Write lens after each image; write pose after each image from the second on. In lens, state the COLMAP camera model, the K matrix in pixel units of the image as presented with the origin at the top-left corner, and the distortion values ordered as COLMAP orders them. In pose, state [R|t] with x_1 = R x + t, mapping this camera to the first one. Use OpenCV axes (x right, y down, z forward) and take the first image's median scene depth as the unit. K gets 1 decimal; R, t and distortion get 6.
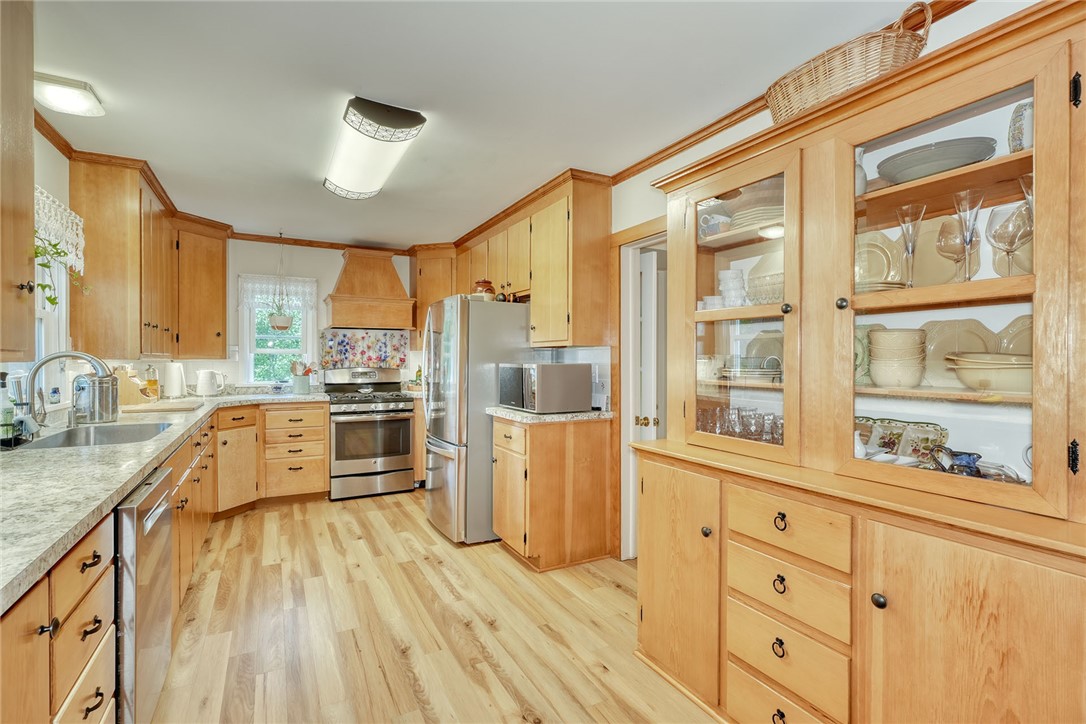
lens RADIAL K [[504.7, 0, 537.9], [0, 504.7, 362.1], [0, 0, 1]] dist [-0.002107, 0.000326]
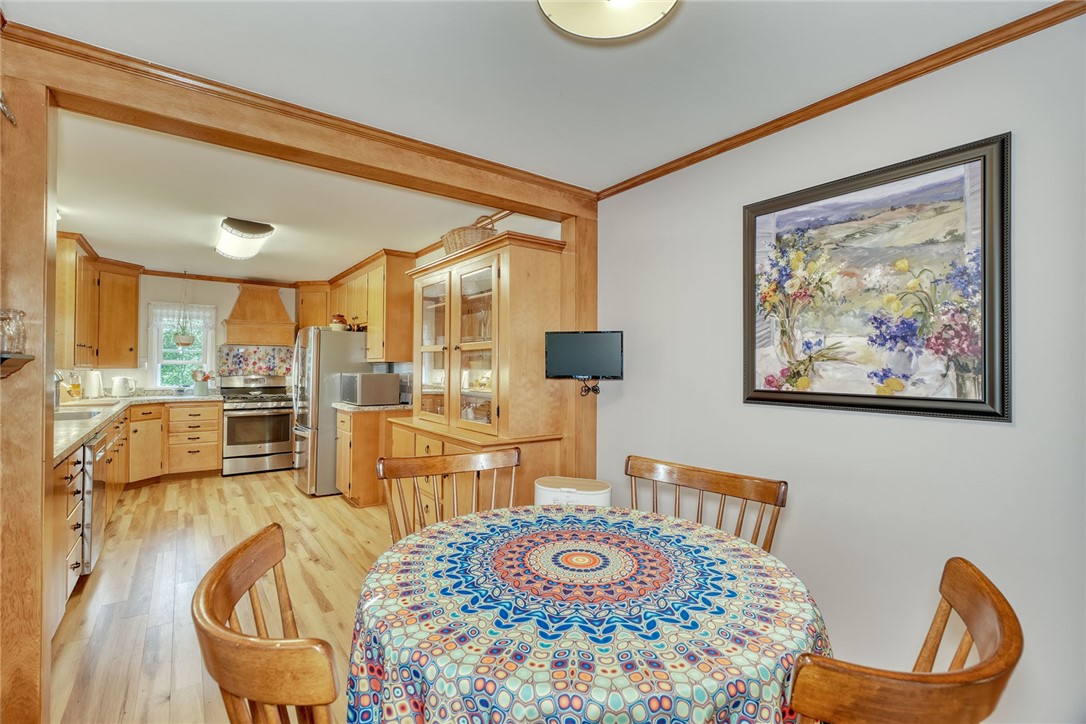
lens RADIAL K [[495.1, 0, 540.5], [0, 495.1, 361.3], [0, 0, 1]] dist [-0.000872, 0.000855]
pose [[0.990344, 0.007528, 0.138424, 0.270990], [-0.005365, 0.999858, -0.015993, -0.010513], [-0.138524, 0.015096, 0.990244, -0.471108]]
